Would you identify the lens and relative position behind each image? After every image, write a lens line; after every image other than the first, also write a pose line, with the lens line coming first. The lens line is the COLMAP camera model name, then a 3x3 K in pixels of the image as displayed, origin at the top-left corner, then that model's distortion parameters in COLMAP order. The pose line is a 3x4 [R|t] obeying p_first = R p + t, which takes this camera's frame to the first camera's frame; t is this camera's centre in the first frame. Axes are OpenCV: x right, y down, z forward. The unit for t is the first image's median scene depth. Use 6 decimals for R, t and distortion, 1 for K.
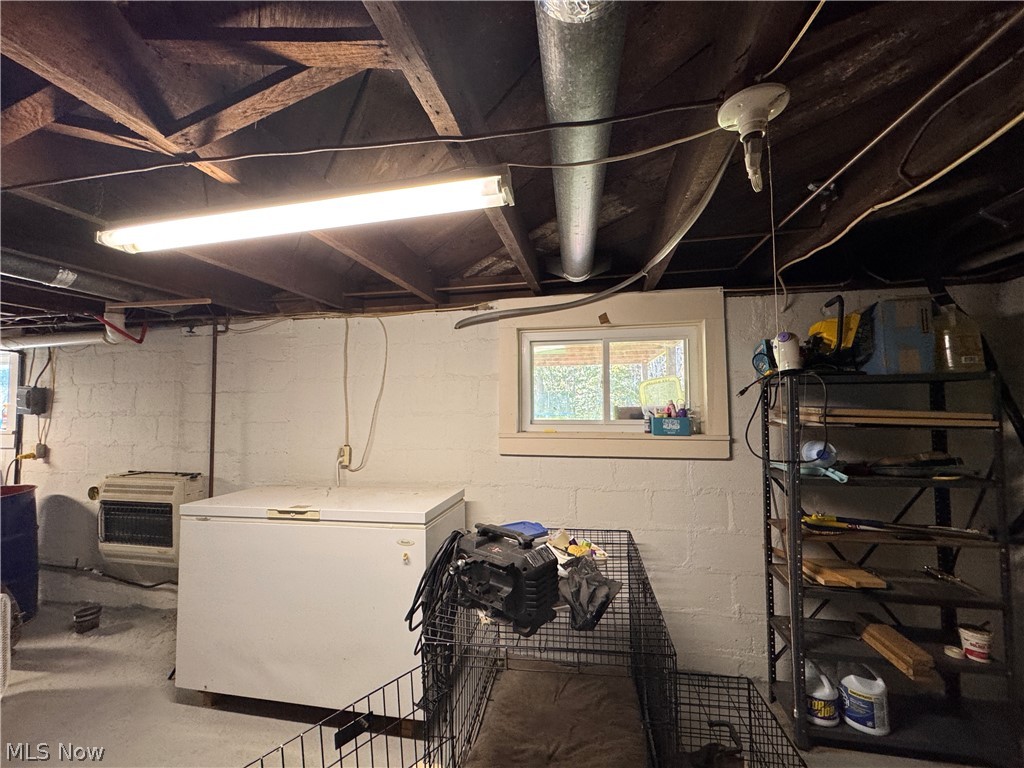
lens RADIAL K [[413.2, 0, 513.2], [0, 413.2, 383.2], [0, 0, 1]] dist [0.000271, 0.001033]
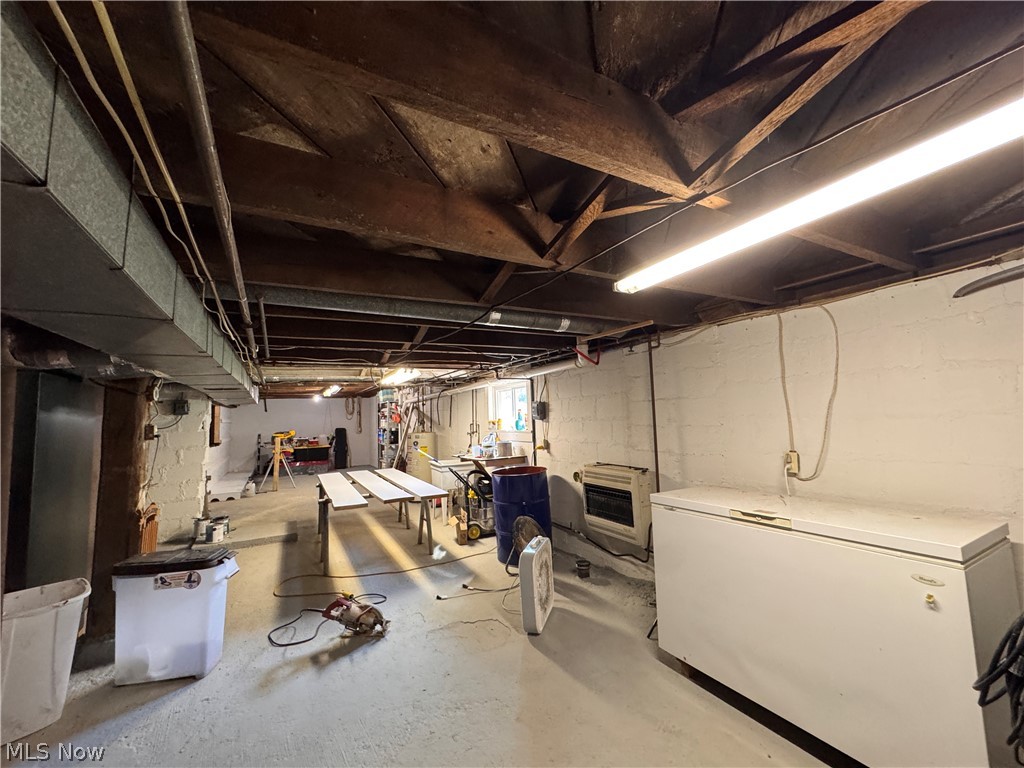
lens RADIAL K [[413.2, 0, 512.5], [0, 413.2, 383.5], [0, 0, 1]] dist [0.000271, 0.001033]
pose [[0.653132, -0.073282, -0.753690, -0.106222], [0.066453, 0.997013, -0.039354, -0.004258], [0.754323, -0.024381, 0.656051, -0.063983]]
